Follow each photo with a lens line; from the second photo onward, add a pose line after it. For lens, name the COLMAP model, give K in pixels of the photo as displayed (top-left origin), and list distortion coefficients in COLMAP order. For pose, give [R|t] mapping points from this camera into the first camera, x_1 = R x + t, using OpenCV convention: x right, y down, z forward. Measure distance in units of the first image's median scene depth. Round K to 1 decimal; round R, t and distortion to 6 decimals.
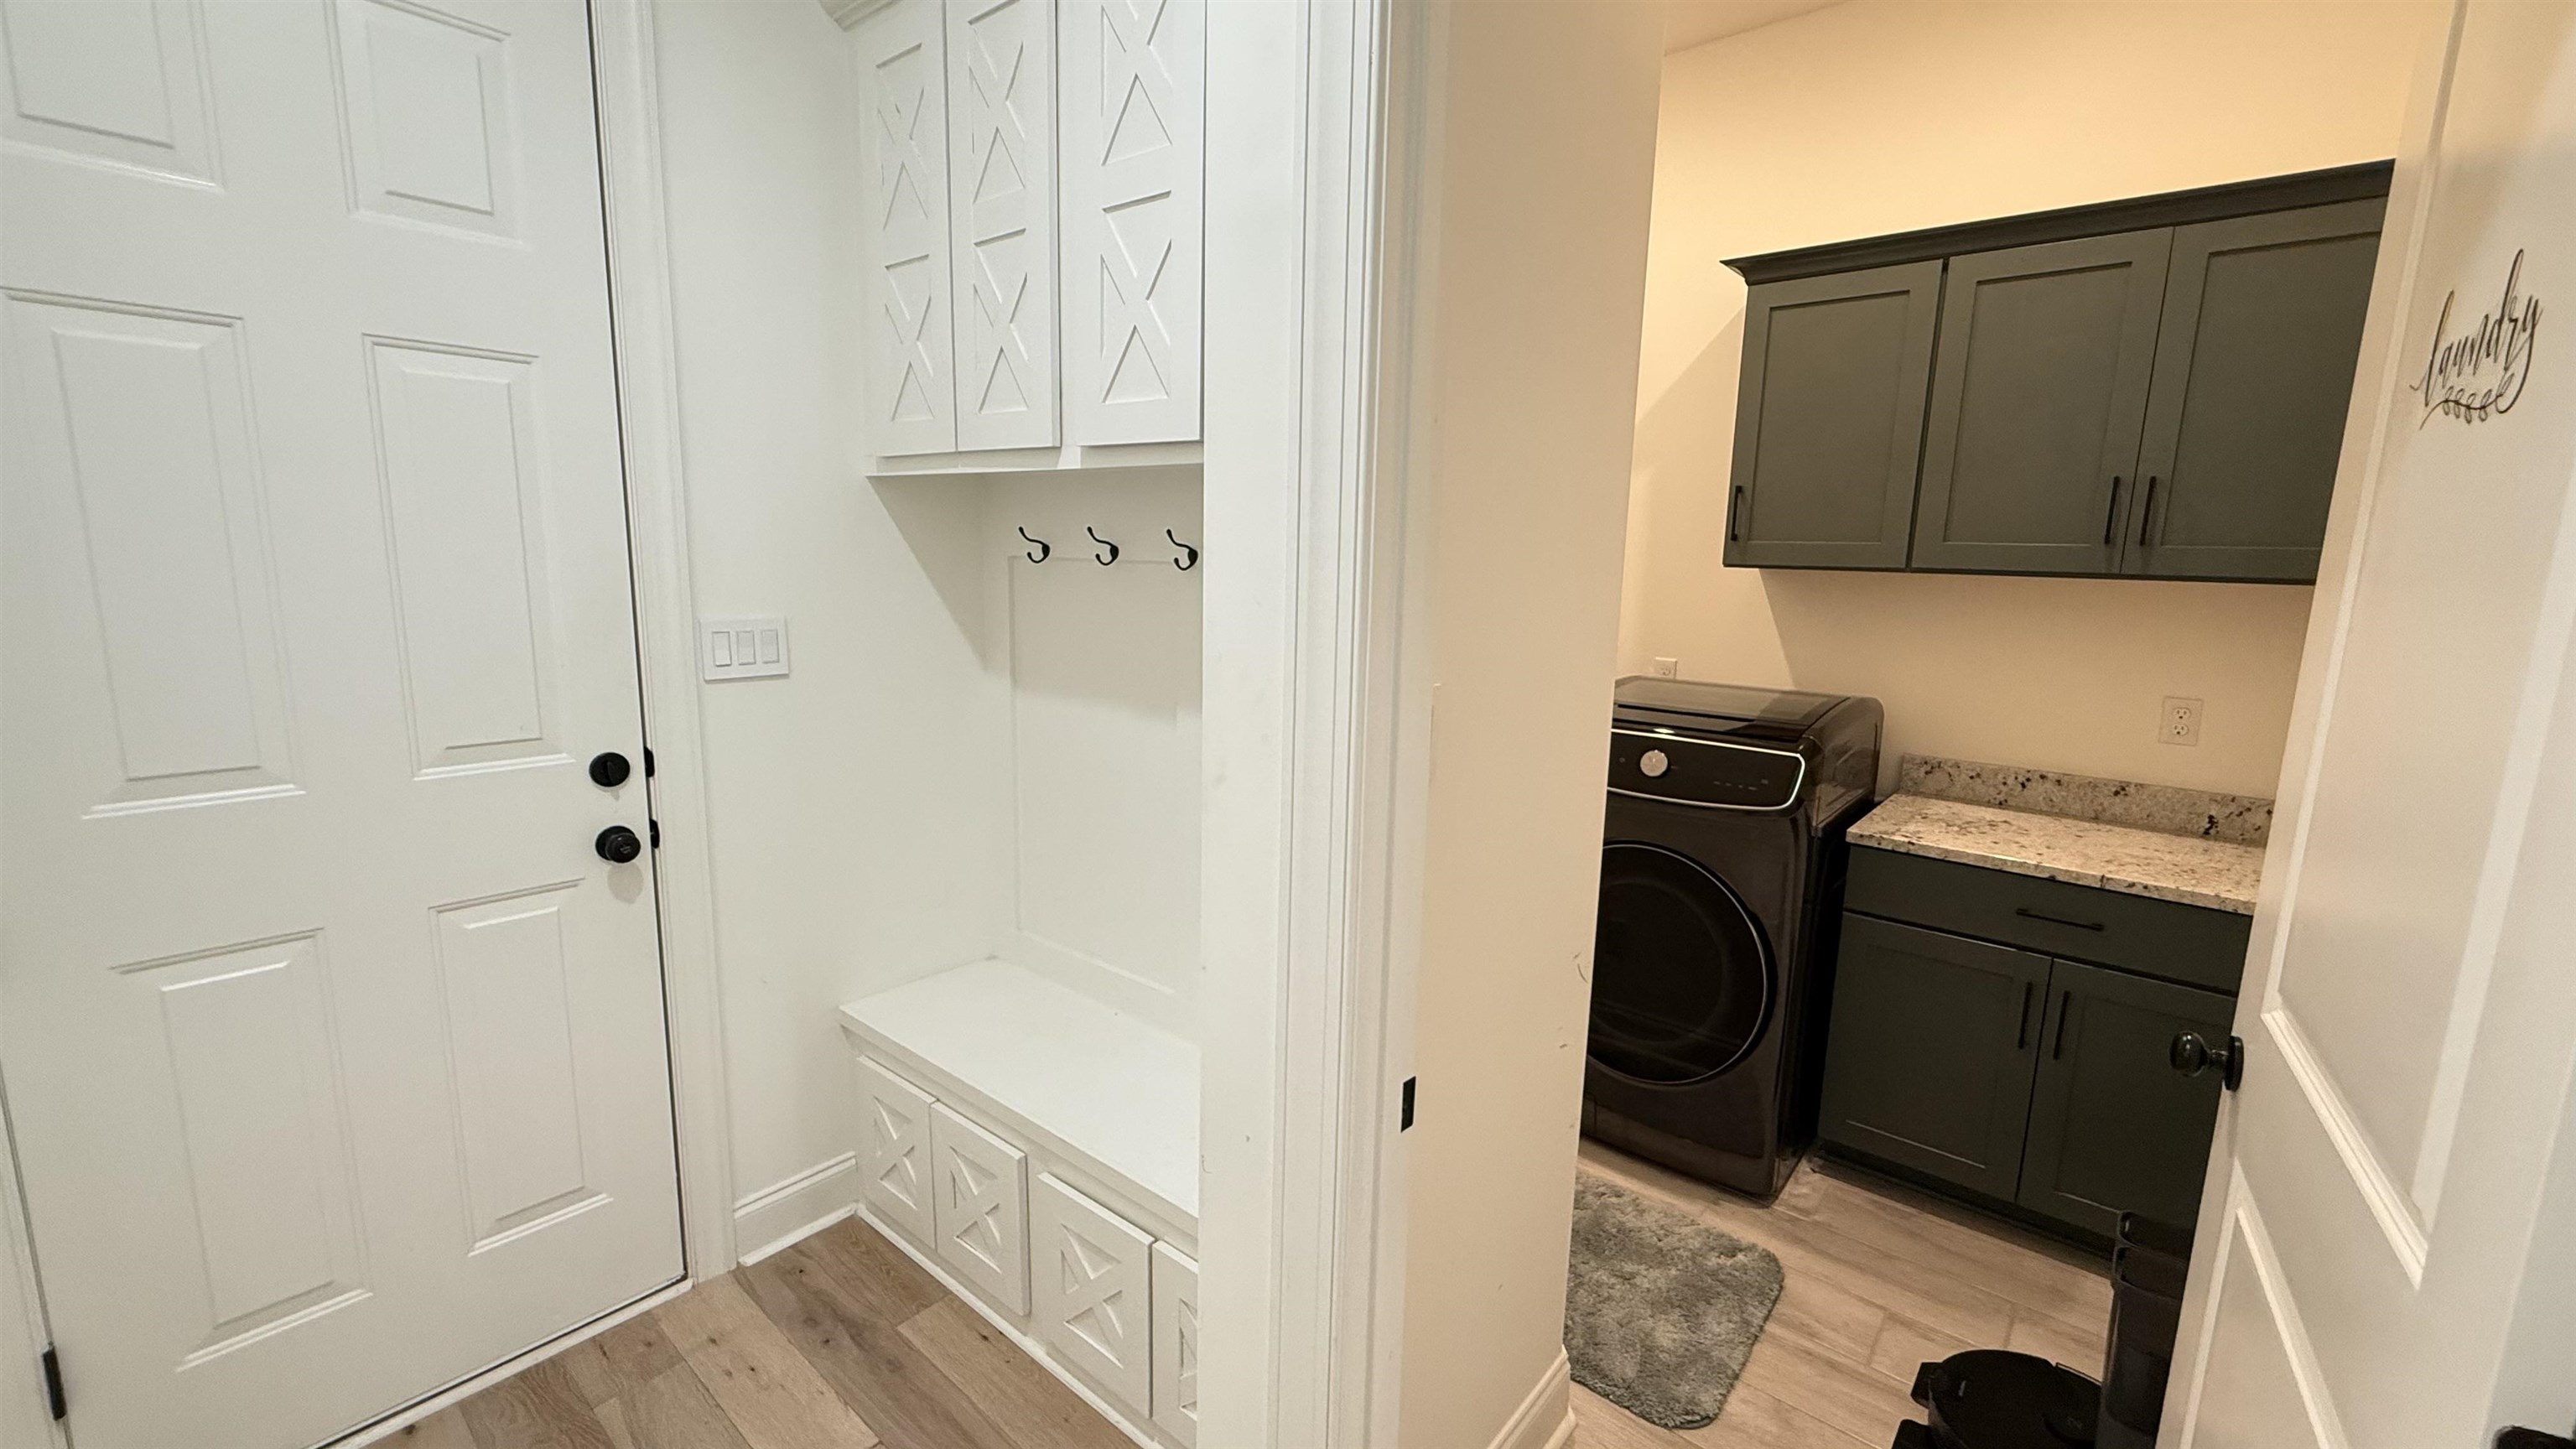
lens RADIAL K [[1036.6, 0, 1289.2], [0, 1036.6, 724.4], [0, 0, 1]] dist [0.000389, 0.000502]
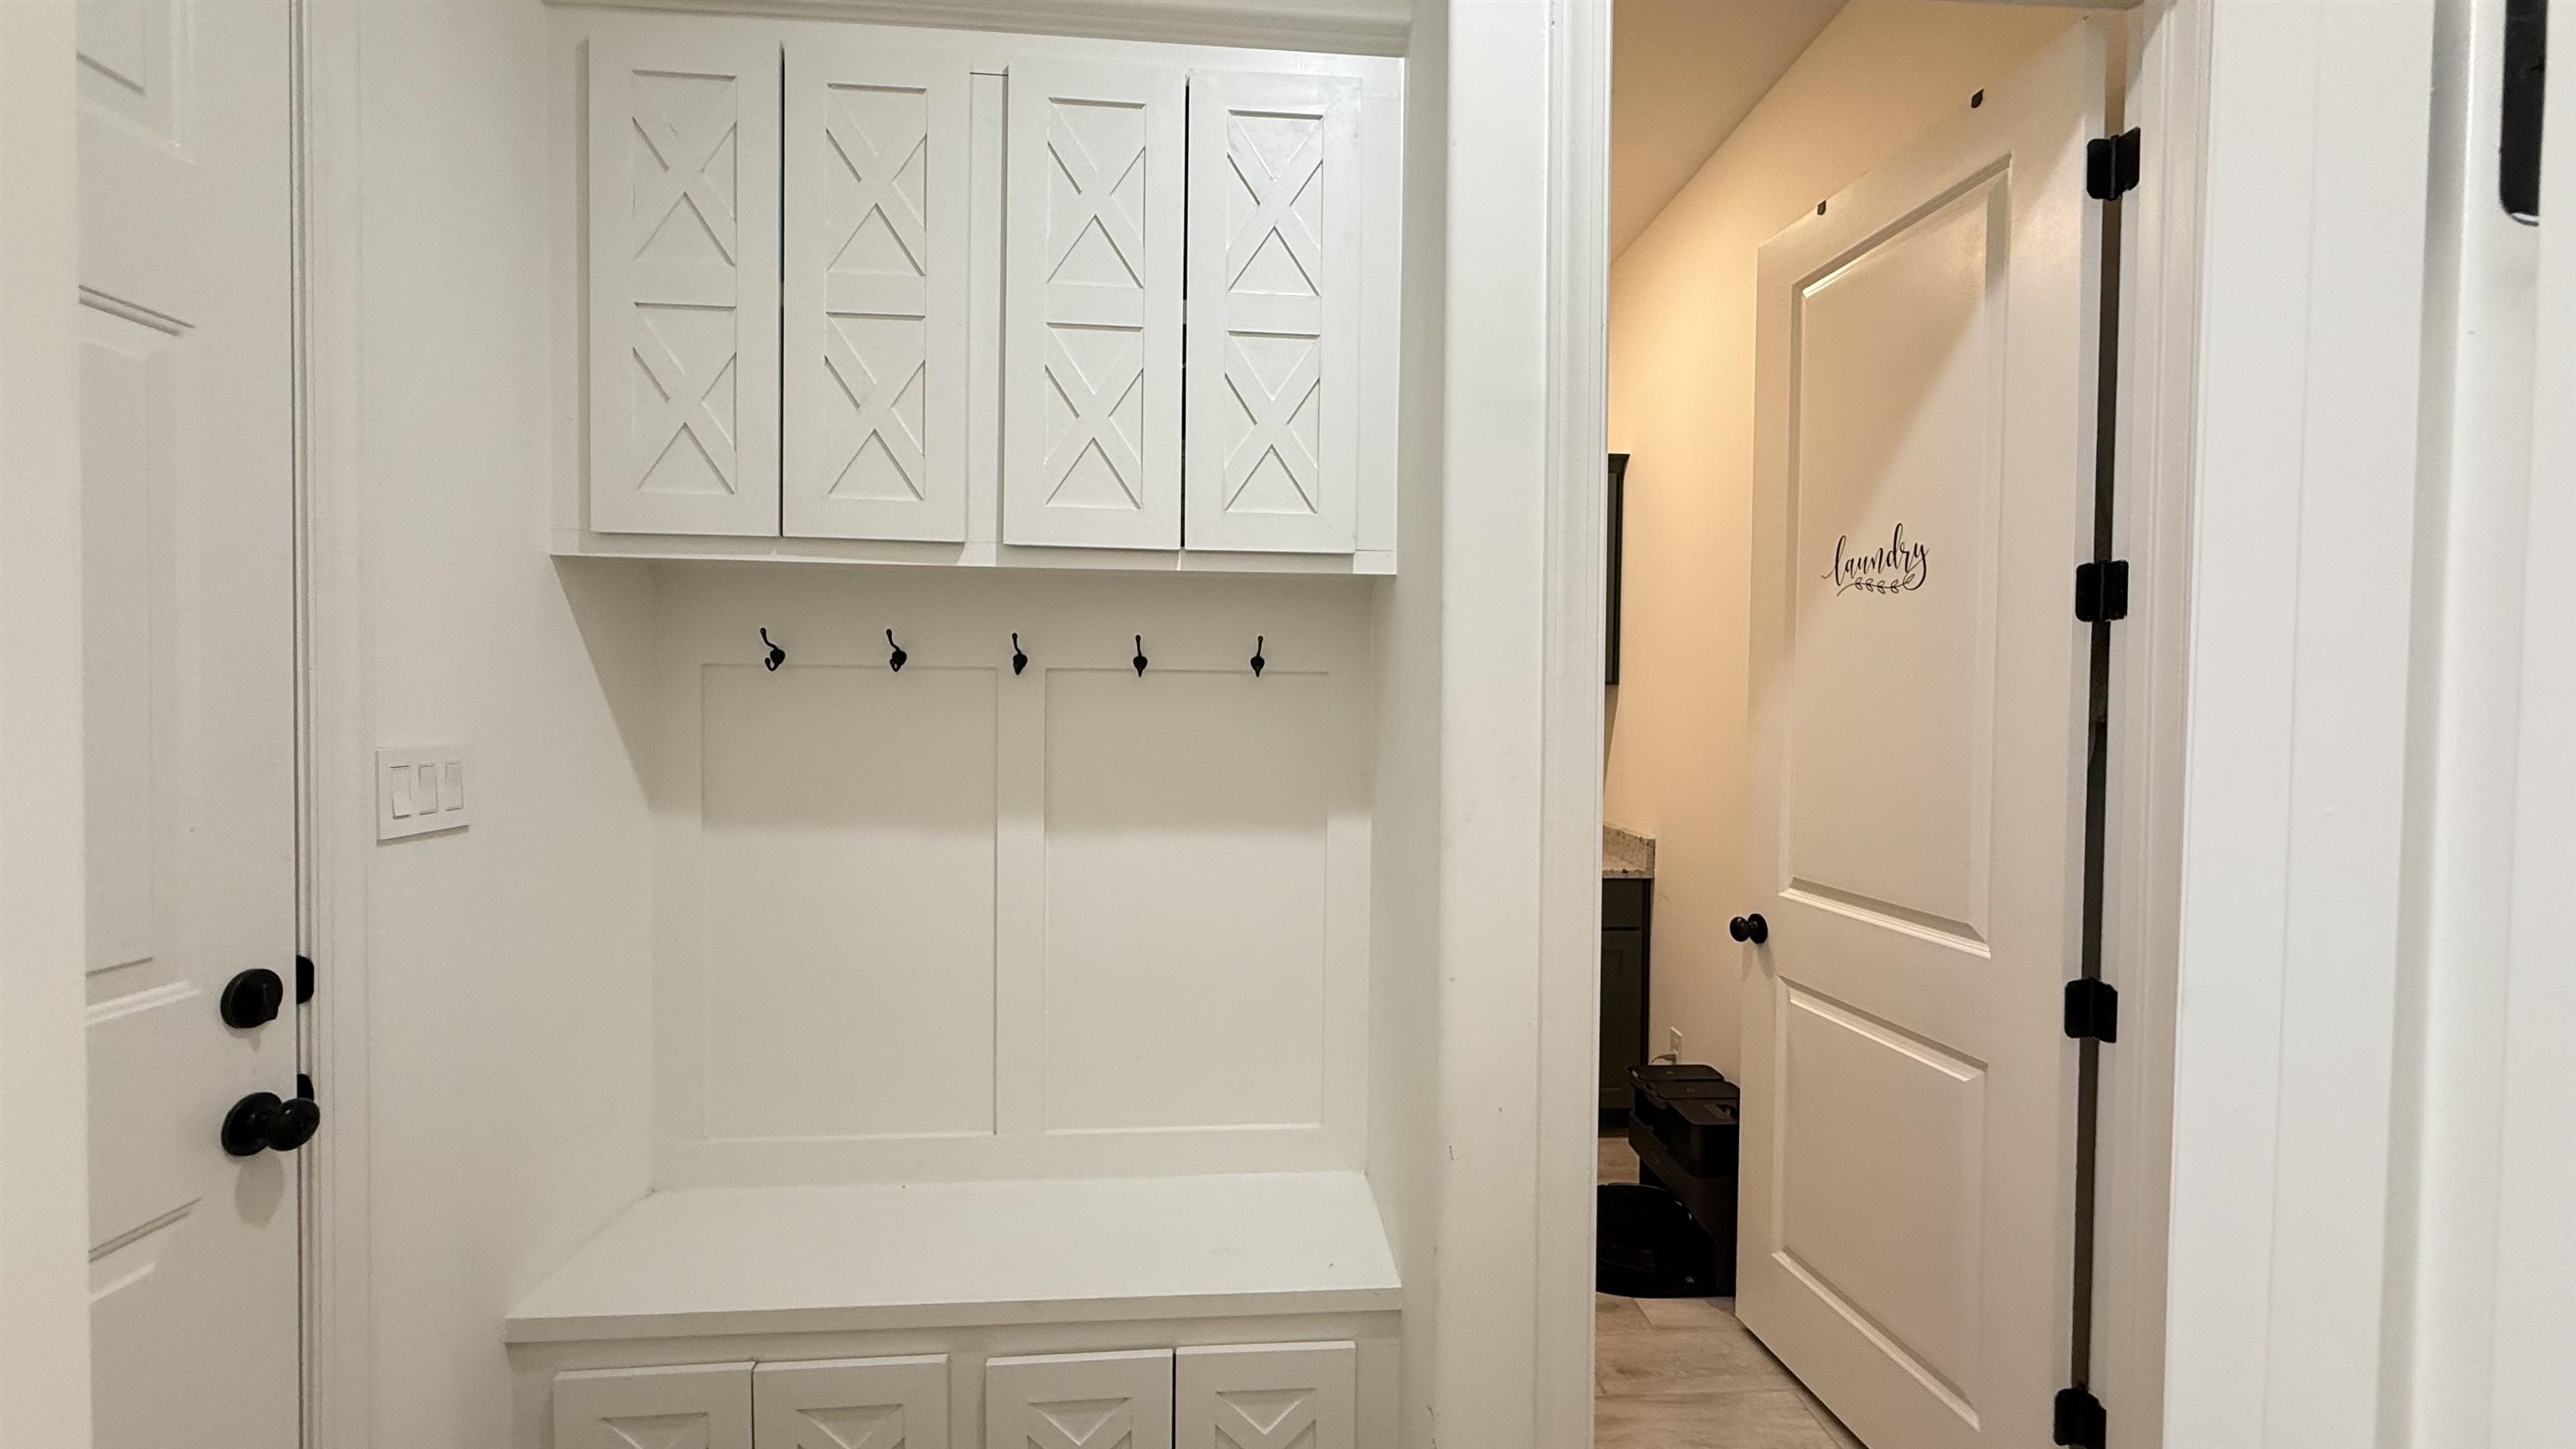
lens RADIAL K [[1036.6, 0, 1277.6], [0, 1036.6, 728.4], [0, 0, 1]] dist [0.000389, 0.000502]
pose [[0.720364, -0.034911, 0.692717, -0.631377], [0.122862, 0.989361, -0.077905, 0.008546], [-0.682628, 0.141229, 0.716989, 0.137930]]
